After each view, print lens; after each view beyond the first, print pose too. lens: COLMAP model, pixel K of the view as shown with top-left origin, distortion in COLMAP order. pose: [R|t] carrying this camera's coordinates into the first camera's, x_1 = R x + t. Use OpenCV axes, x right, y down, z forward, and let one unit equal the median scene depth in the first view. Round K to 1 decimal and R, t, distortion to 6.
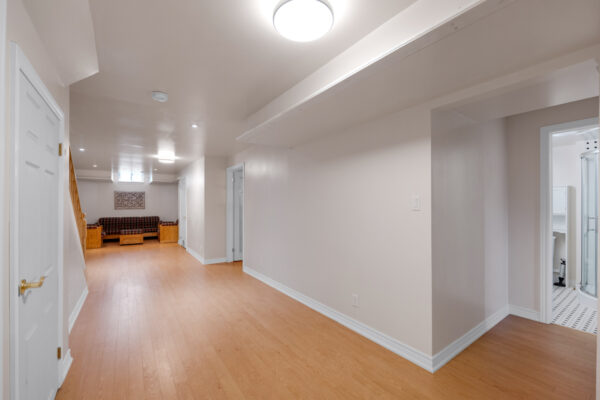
lens RADIAL K [[250.2, 0, 295.7], [0, 250.2, 203.0], [0, 0, 1]] dist [-0.015957, -0.000438]
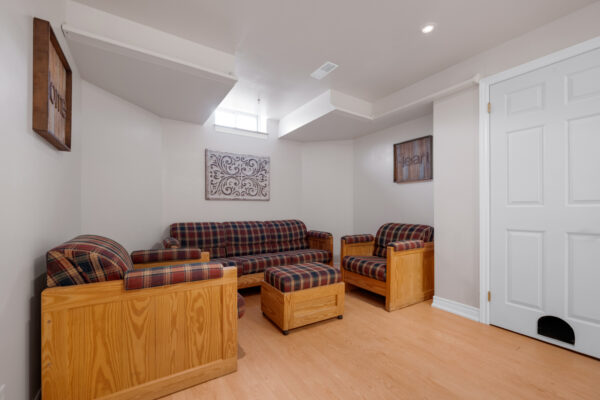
lens RADIAL K [[250.2, 0, 288.1], [0, 250.2, 211.5], [0, 0, 1]] dist [-0.015957, -0.000438]
pose [[0.999526, -0.000429, -0.030781, -0.587853], [0.000572, 0.999989, 0.004630, 0.039389], [0.030778, -0.004645, 0.999515, 0.632228]]
